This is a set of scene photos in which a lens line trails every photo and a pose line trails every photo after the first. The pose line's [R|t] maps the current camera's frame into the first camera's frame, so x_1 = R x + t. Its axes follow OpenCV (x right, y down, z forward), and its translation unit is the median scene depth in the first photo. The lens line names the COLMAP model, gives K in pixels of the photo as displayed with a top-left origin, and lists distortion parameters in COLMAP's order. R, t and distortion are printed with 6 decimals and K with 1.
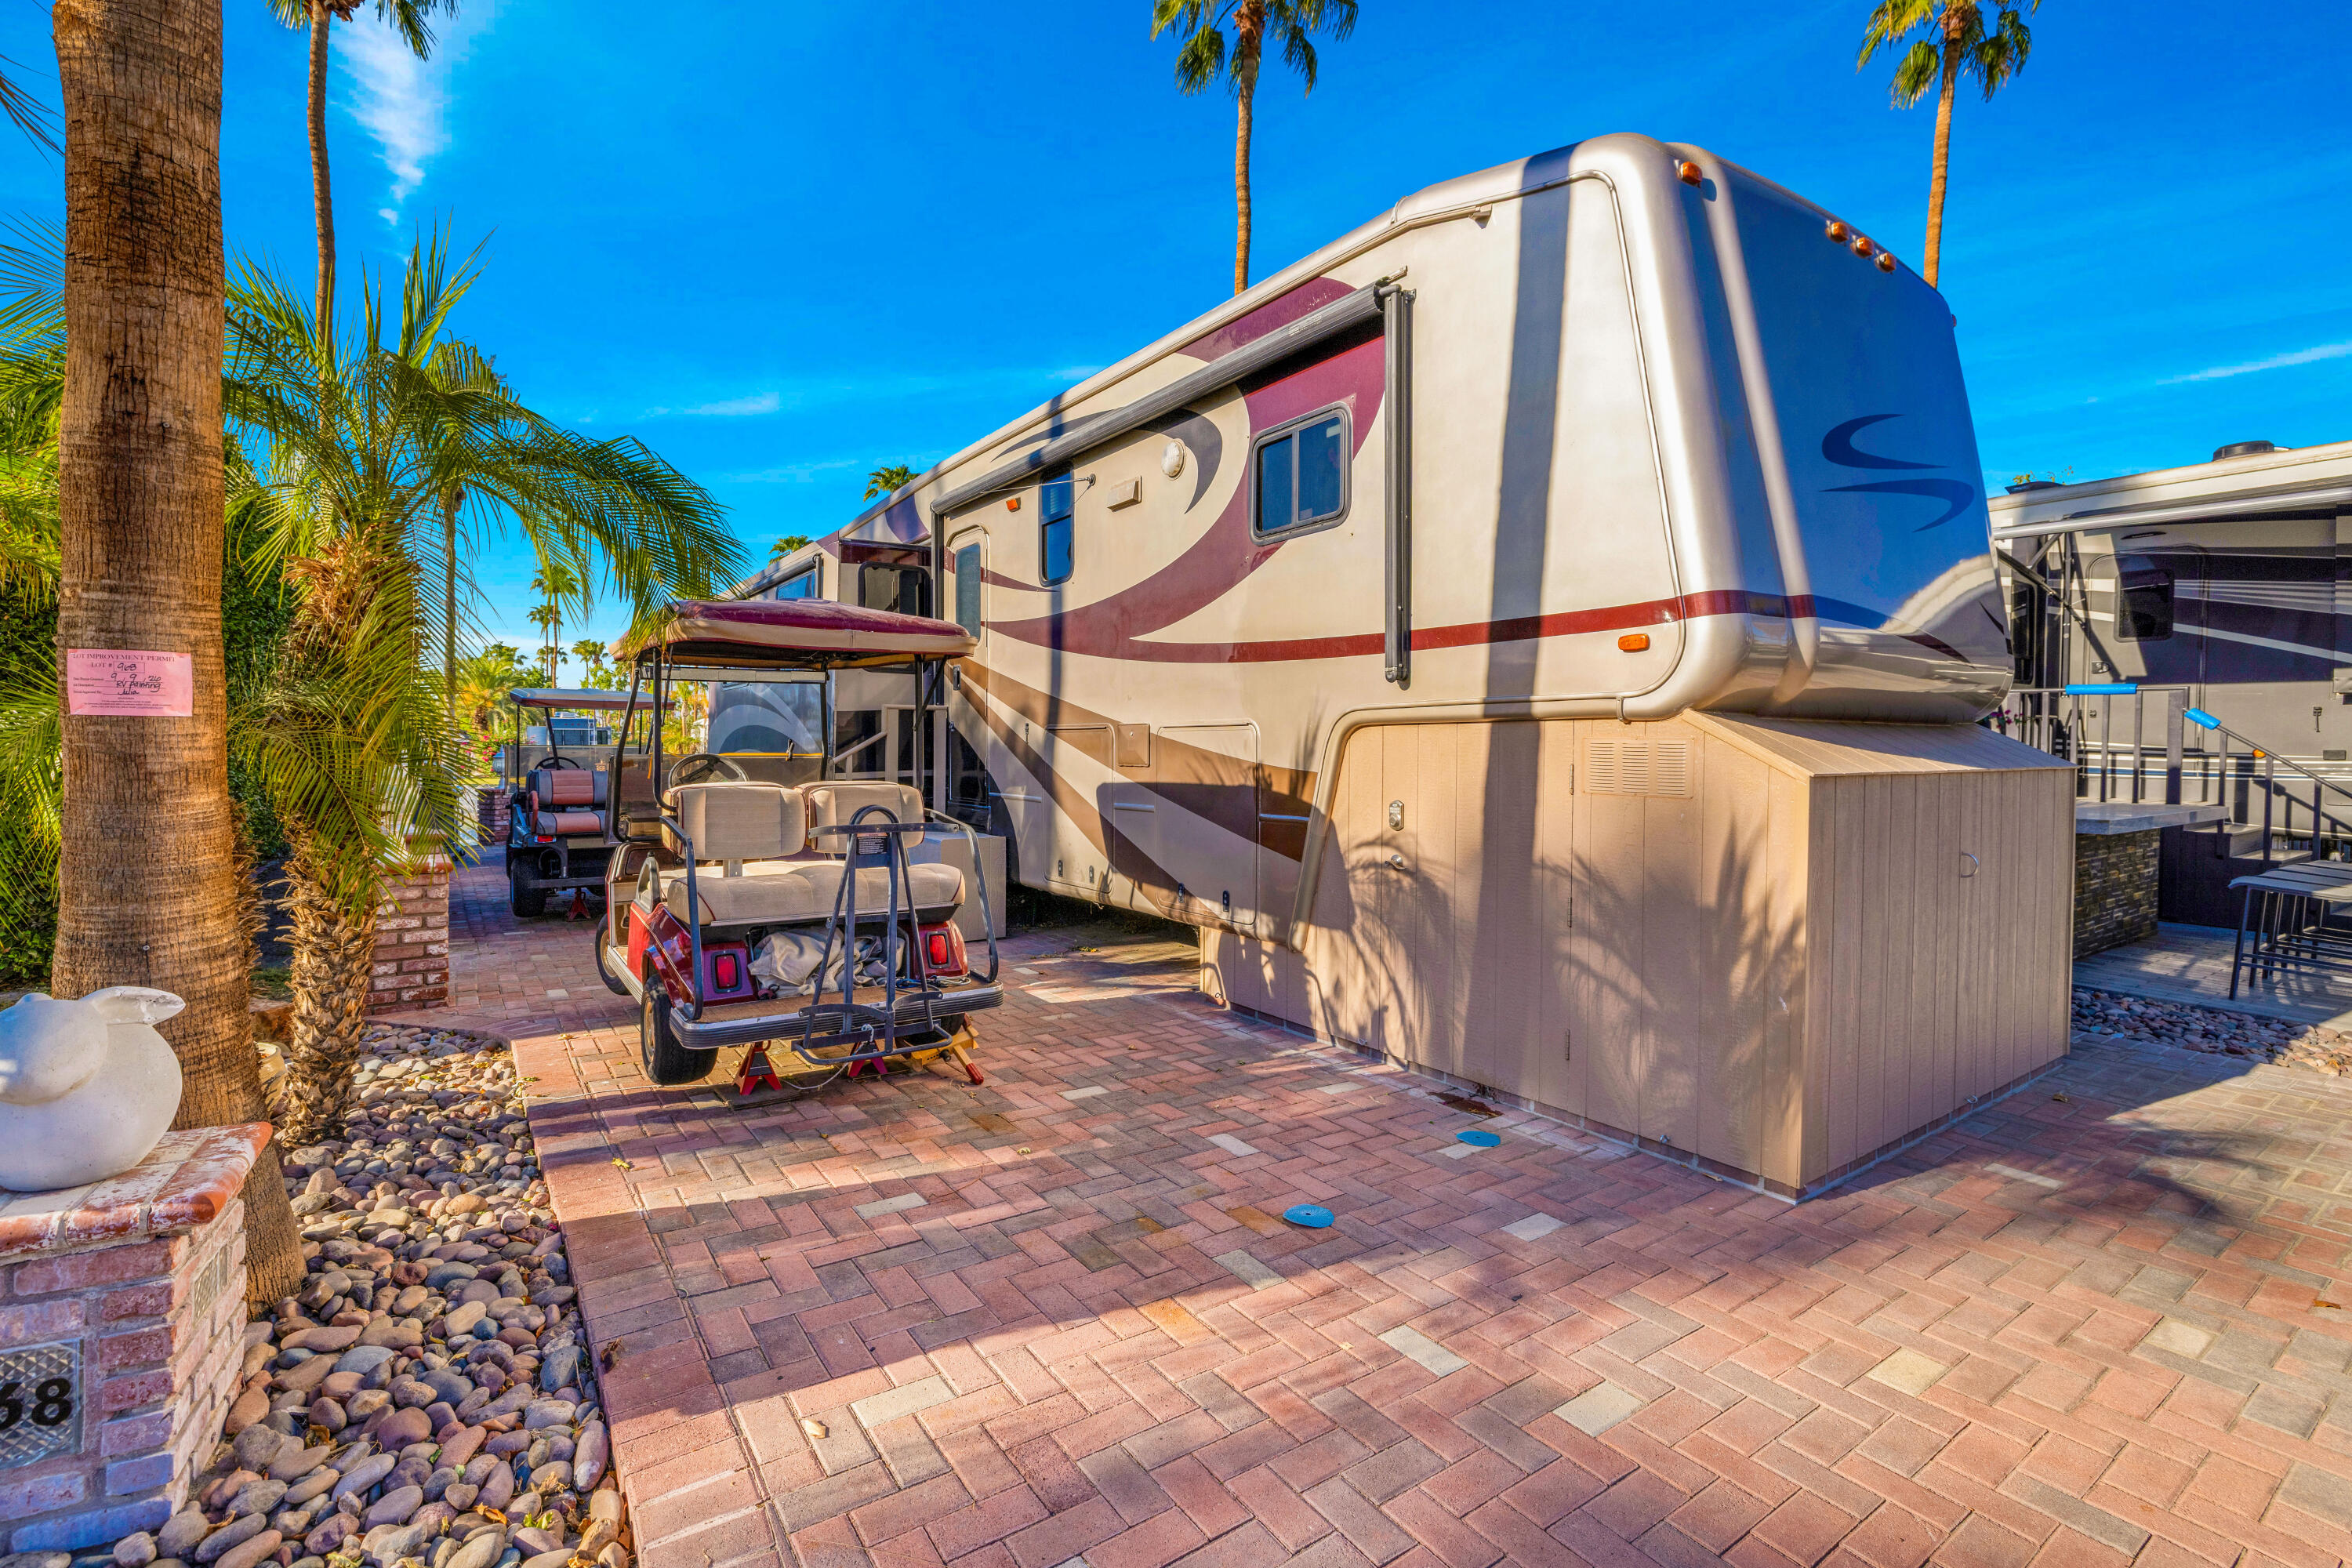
lens RADIAL K [[1053.8, 0, 1165.4], [0, 1053.8, 774.4], [0, 0, 1]] dist [-0.007324, 0.000021]
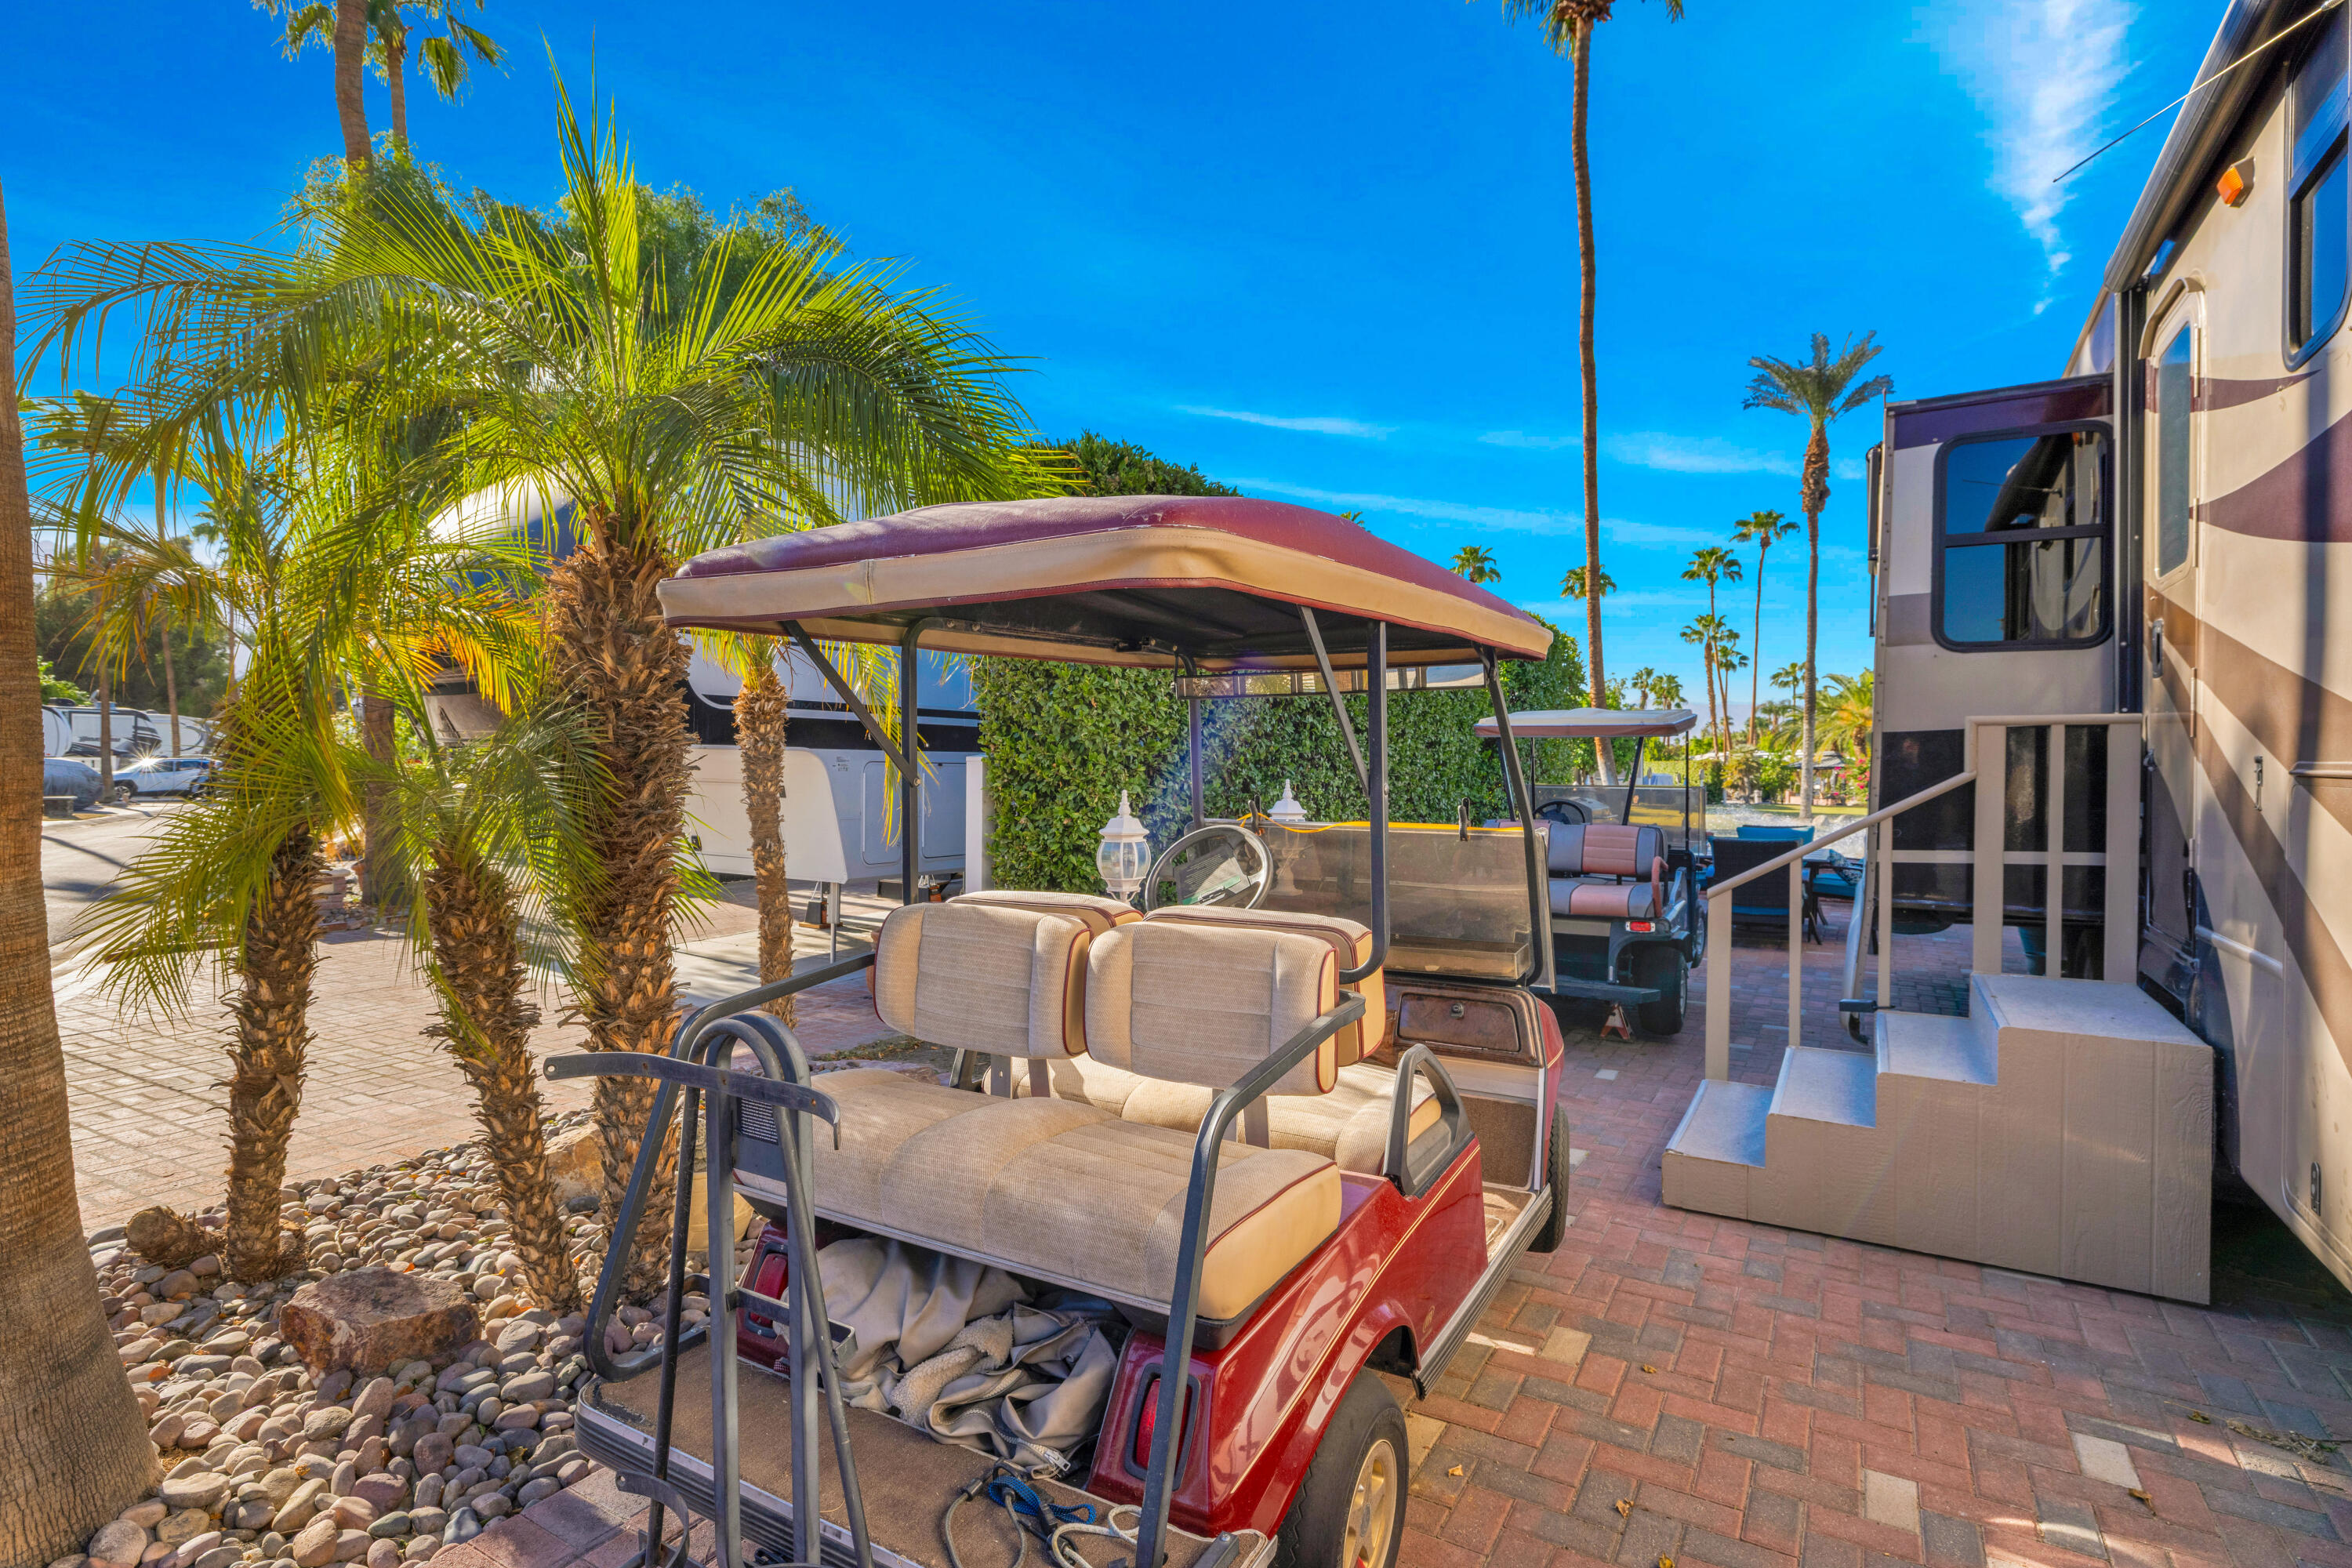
lens RADIAL K [[1179.2, 0, 1175.5], [0, 1179.2, 769.0], [0, 0, 1]] dist [0.000420, 0.000283]
pose [[0.421558, 0.003118, -0.906796, 0.103705], [-0.027230, 0.999587, -0.009222, -0.036951], [0.906393, 0.028580, 0.421469, 0.595278]]
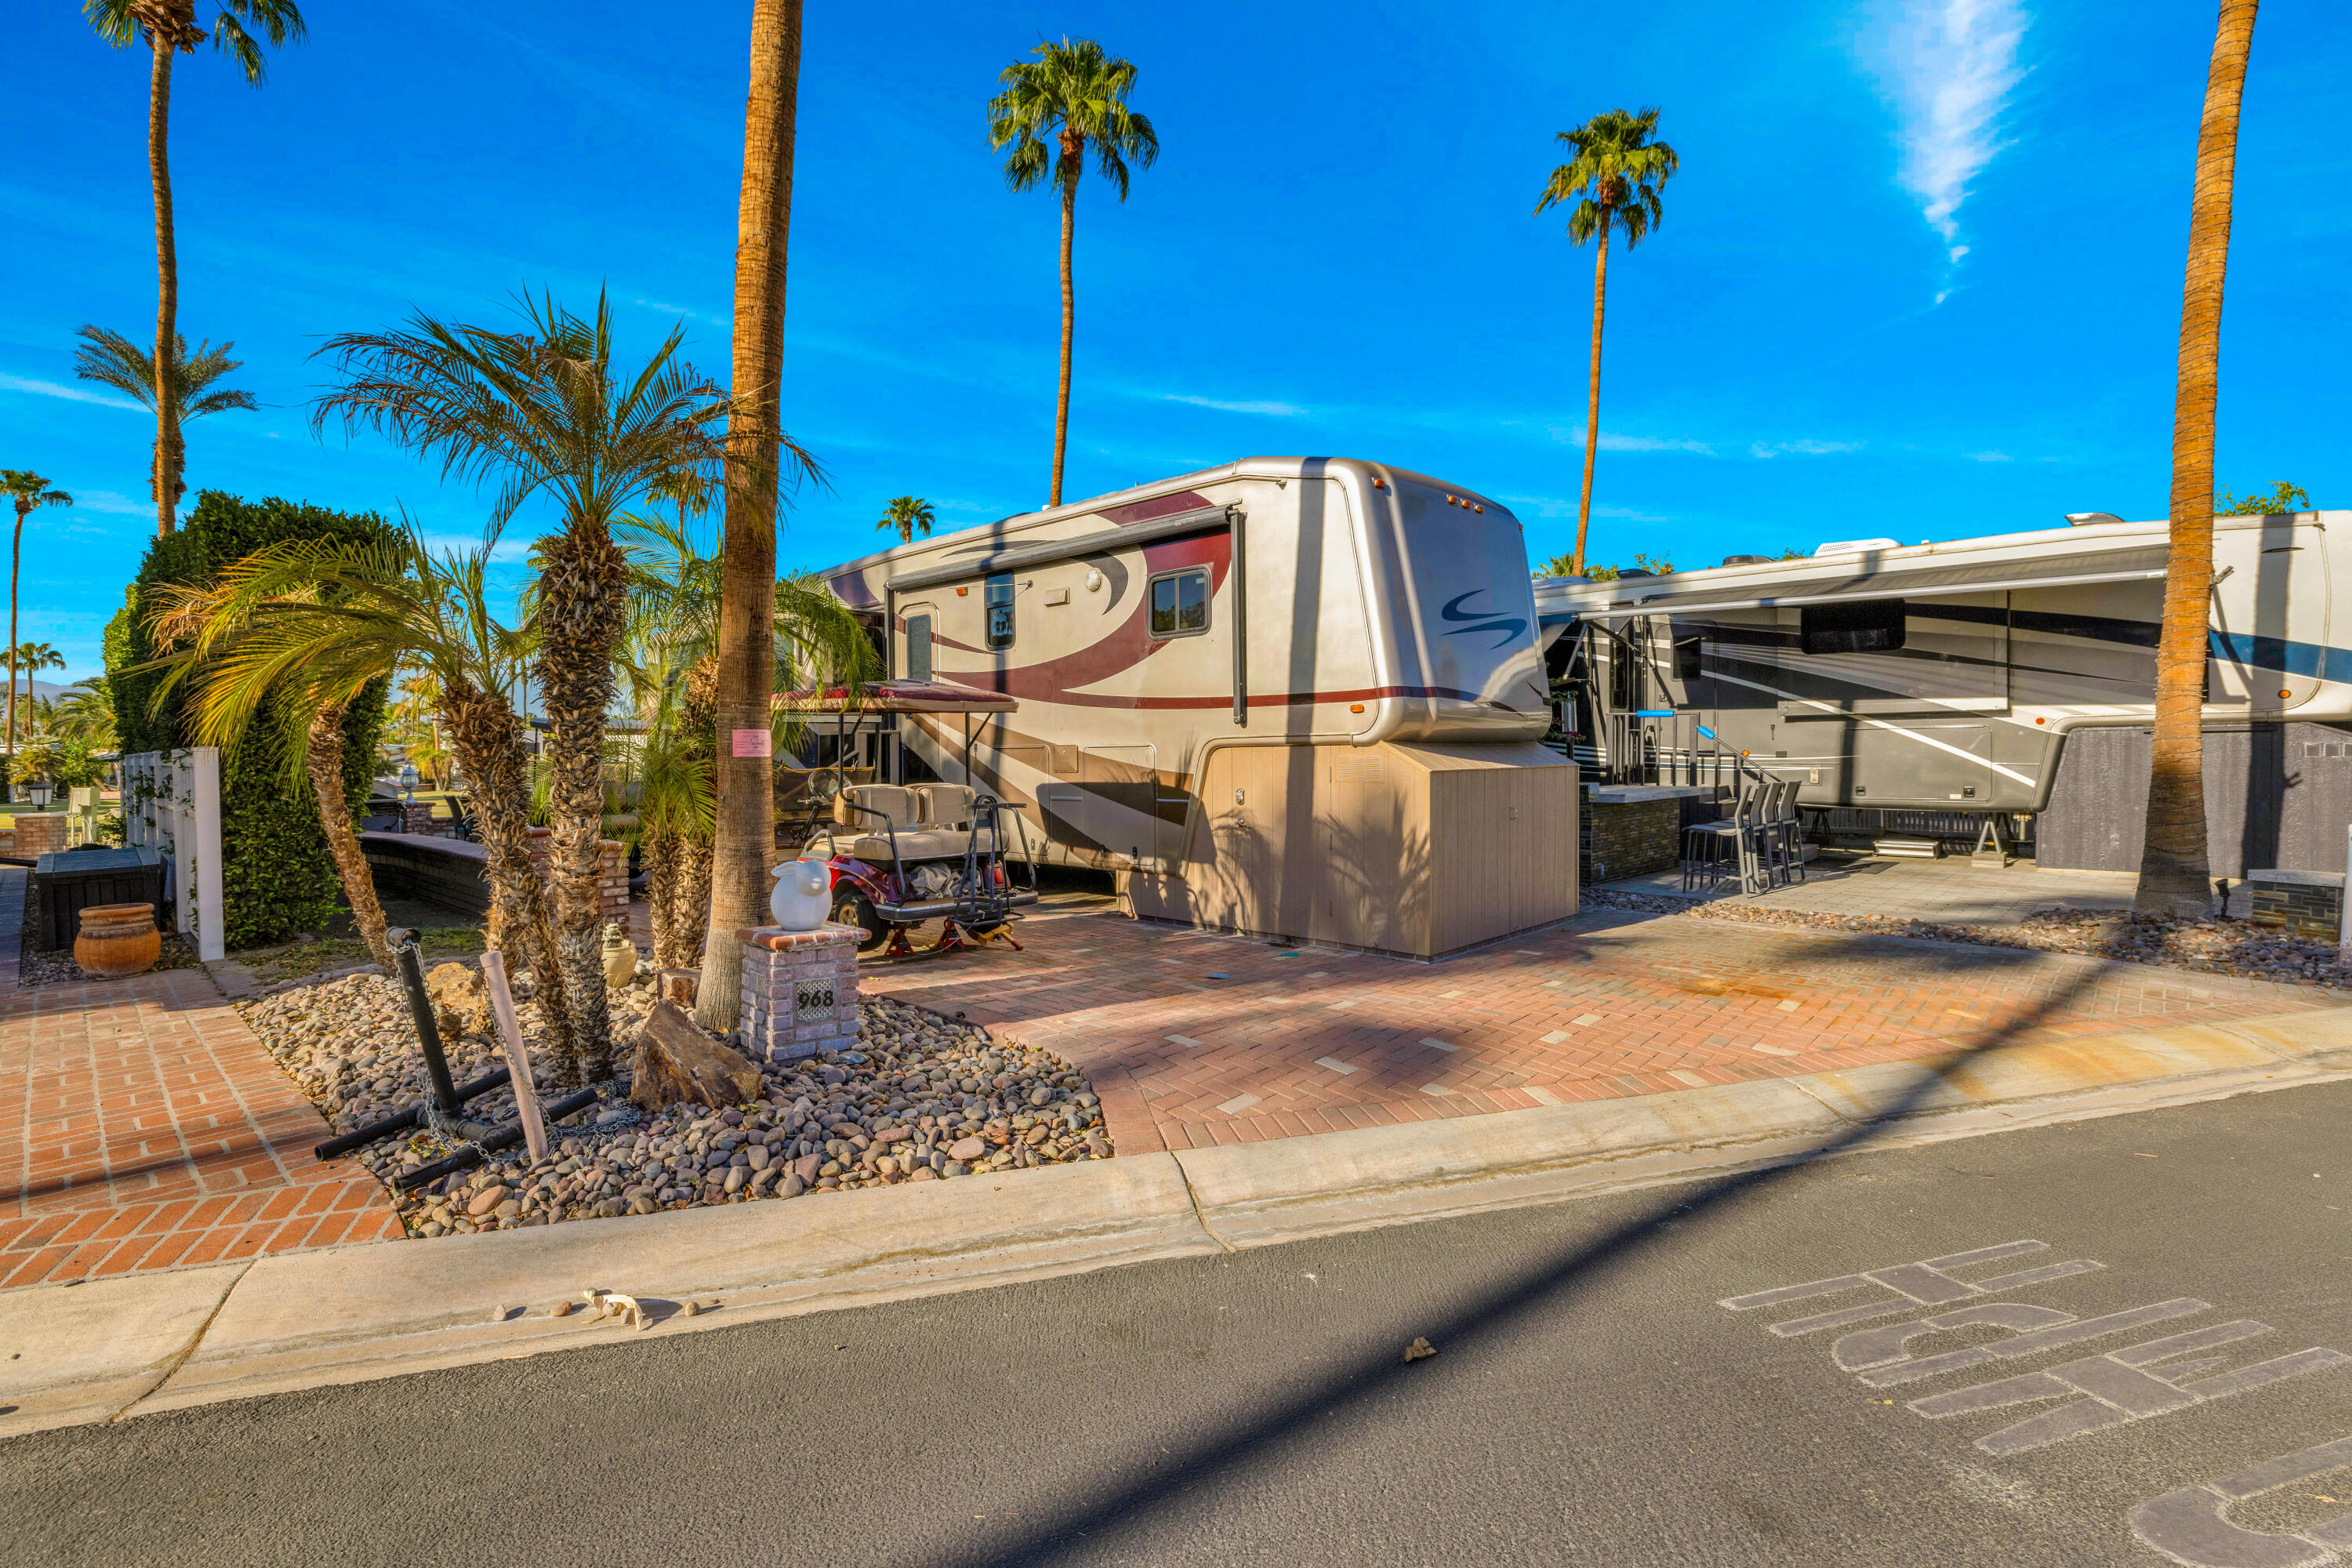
lens RADIAL K [[1074.8, 0, 1159.7], [0, 1074.8, 780.3], [0, 0, 1]] dist [-0.003094, -0.000085]
pose [[0.979797, -0.017128, 0.199258, -0.221539], [0.017042, 0.999852, 0.002147, 0.003153], [-0.199265, 0.001292, 0.979945, -0.613272]]
